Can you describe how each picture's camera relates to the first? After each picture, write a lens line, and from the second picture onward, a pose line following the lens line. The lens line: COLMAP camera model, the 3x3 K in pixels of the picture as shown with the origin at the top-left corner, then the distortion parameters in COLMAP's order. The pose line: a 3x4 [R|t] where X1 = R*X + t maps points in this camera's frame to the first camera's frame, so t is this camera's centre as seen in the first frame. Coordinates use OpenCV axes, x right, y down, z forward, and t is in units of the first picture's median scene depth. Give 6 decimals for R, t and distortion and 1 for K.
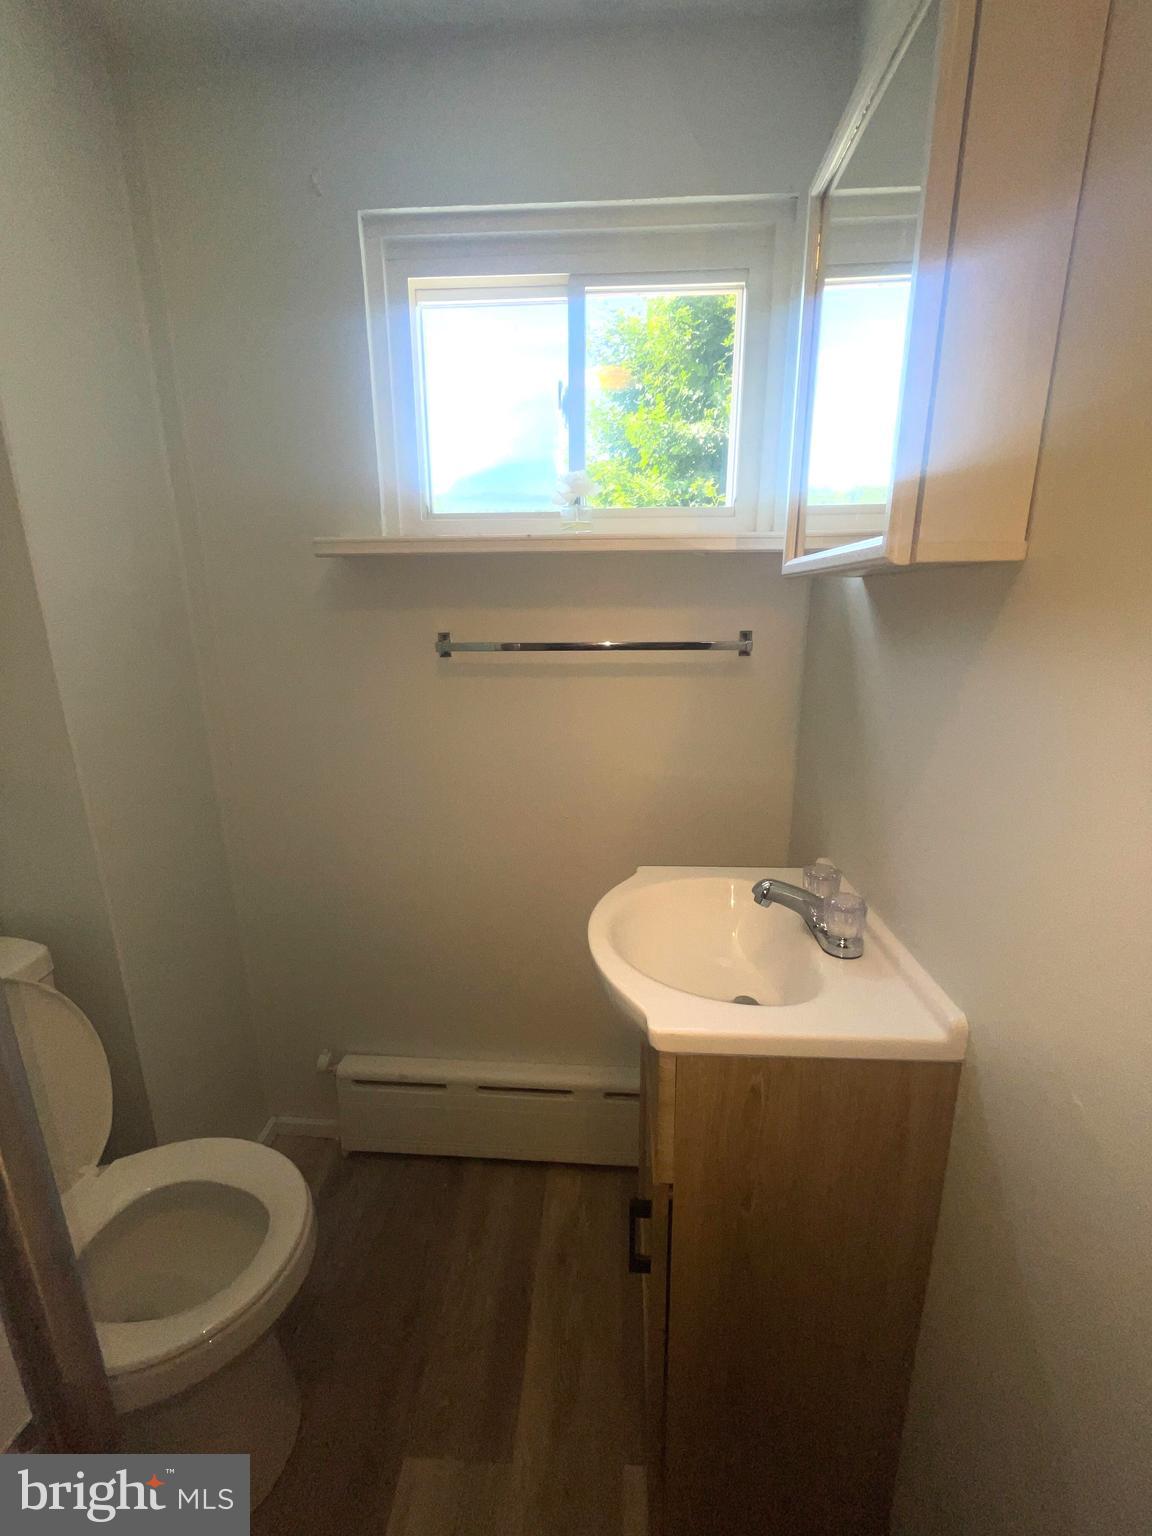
lens RADIAL K [[625.9, 0, 576.0], [0, 625.9, 768.0], [0, 0, 1]] dist [-0.002153, -0.000492]
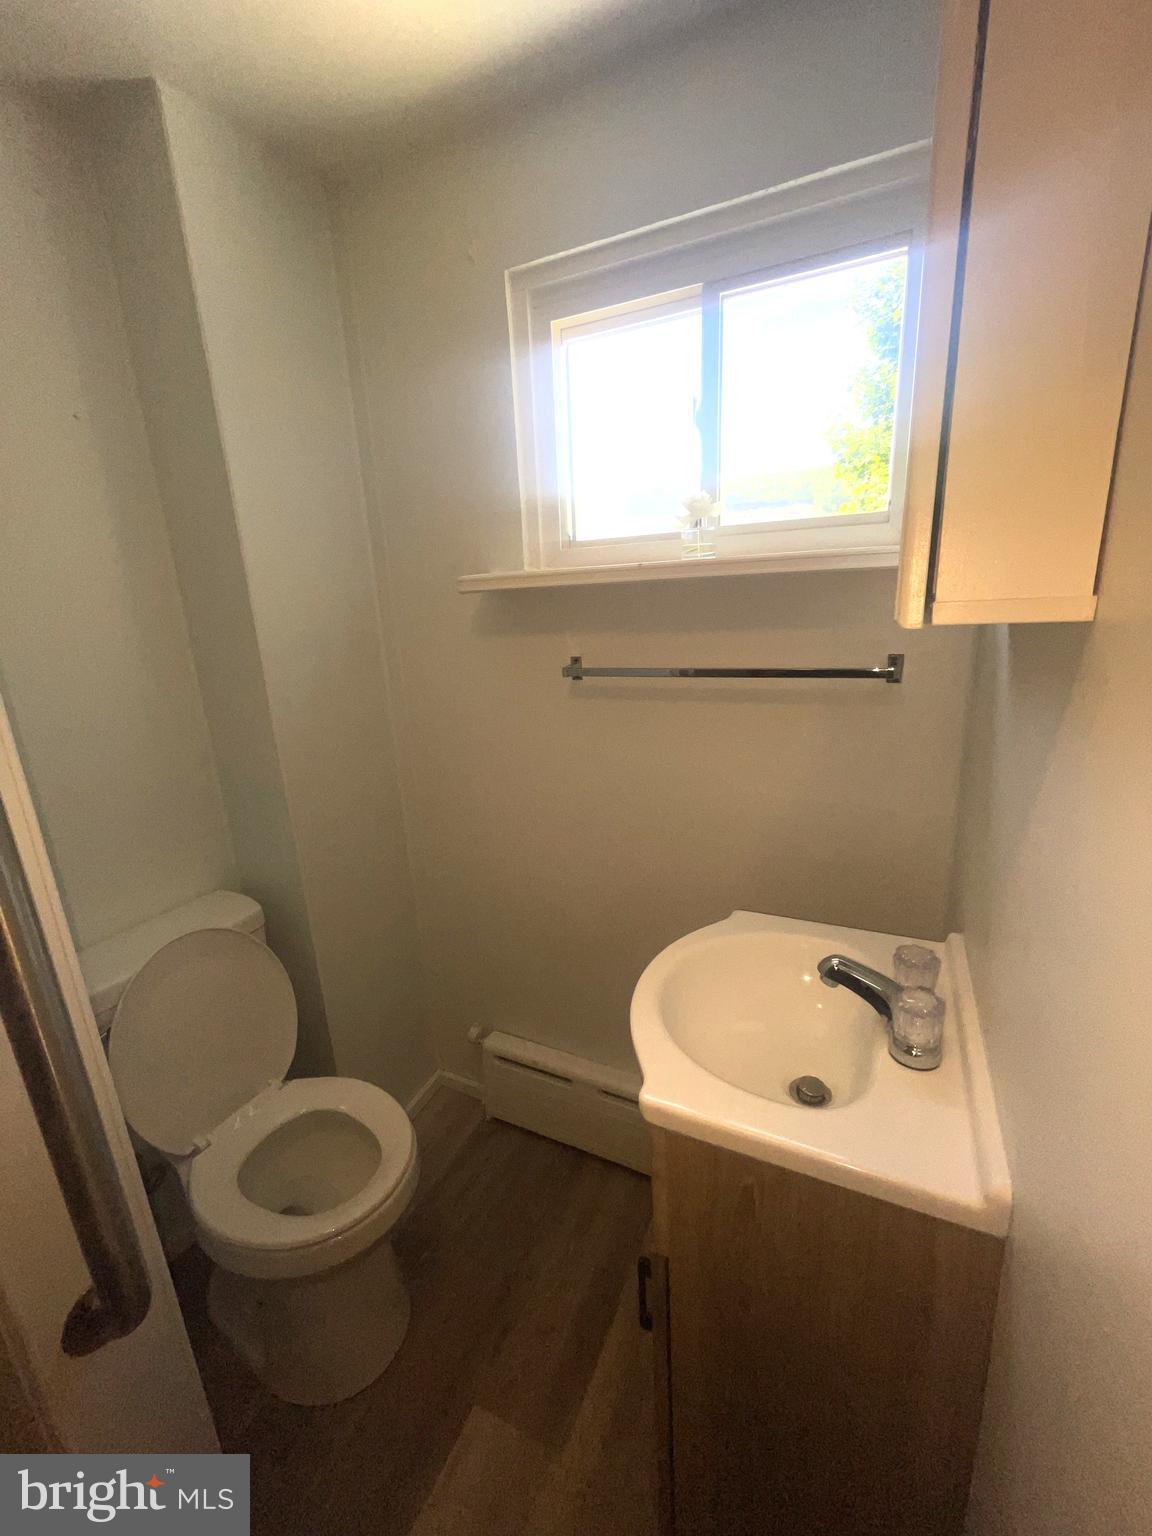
lens RADIAL K [[625.9, 0, 576.0], [0, 625.9, 768.0], [0, 0, 1]] dist [-0.002153, -0.000492]
pose [[0.923601, 0.061544, -0.378384, 0.216763], [-0.053331, 0.998059, 0.032158, -0.072198], [0.379628, -0.009521, 0.925090, 0.036888]]
